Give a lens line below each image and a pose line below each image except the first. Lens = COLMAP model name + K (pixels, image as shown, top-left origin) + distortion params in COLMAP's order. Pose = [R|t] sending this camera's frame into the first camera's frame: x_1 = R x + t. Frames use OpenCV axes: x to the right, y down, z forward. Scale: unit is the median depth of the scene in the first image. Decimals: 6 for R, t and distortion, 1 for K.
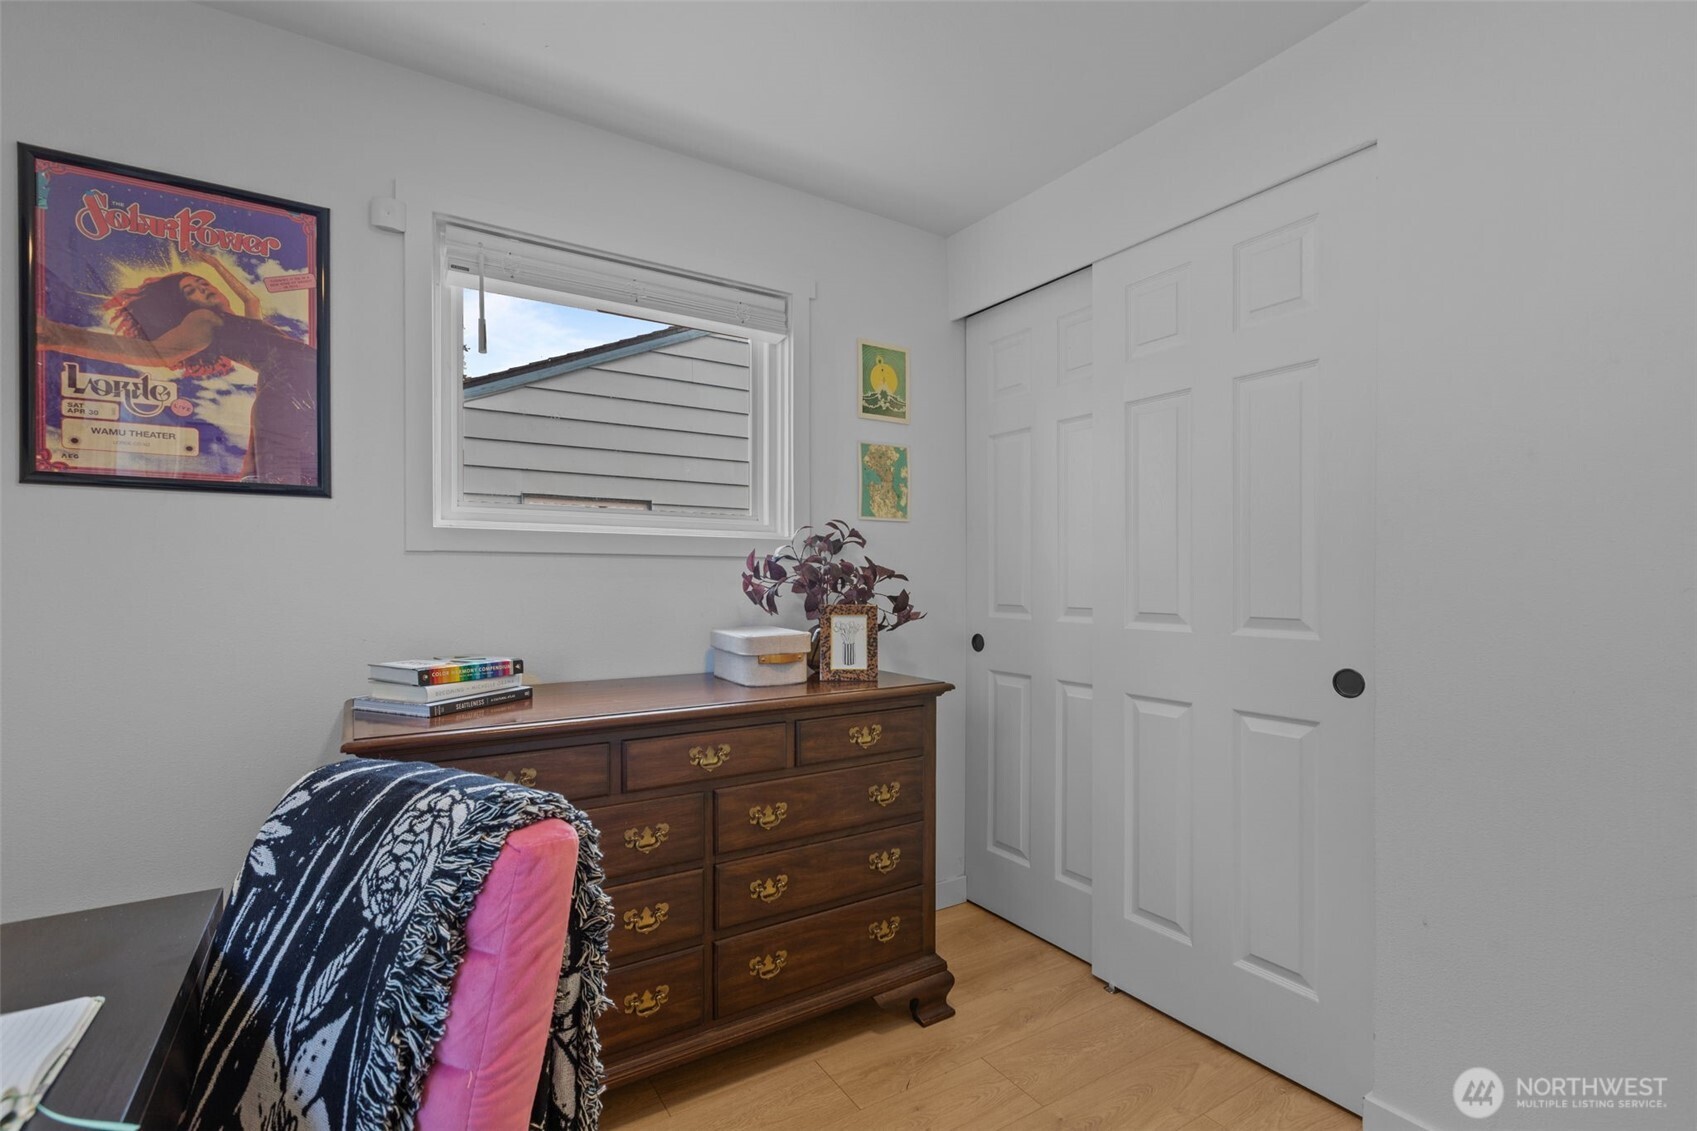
lens RADIAL K [[764.4, 0, 843.9], [0, 764.4, 575.1], [0, 0, 1]] dist [0.000268, -0.000077]
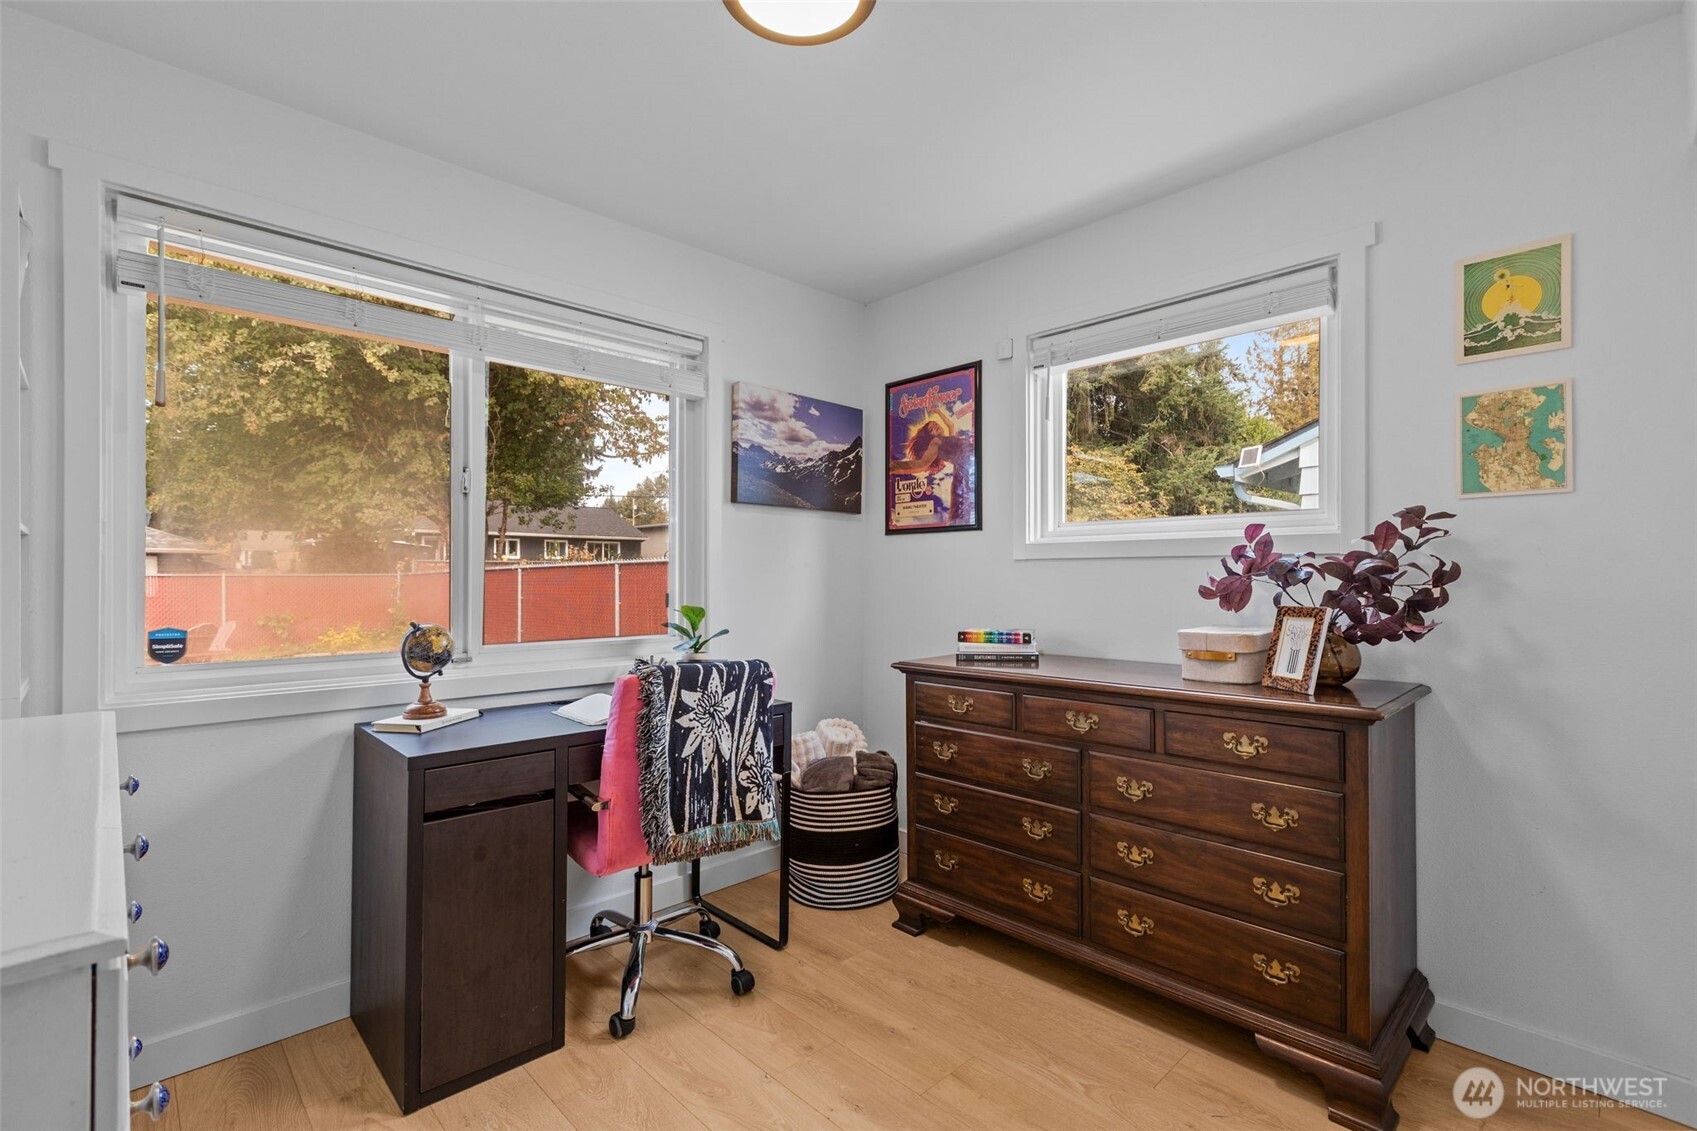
lens RADIAL K [[768.2, 0, 848.5], [0, 768.2, 565.5], [0, 0, 1]] dist [-0.000926, -0.000107]
pose [[0.204000, -0.018389, -0.978798, 0.890839], [0.004953, 0.999830, -0.017752, 0.005460], [0.978958, -0.001227, 0.204057, 0.350372]]
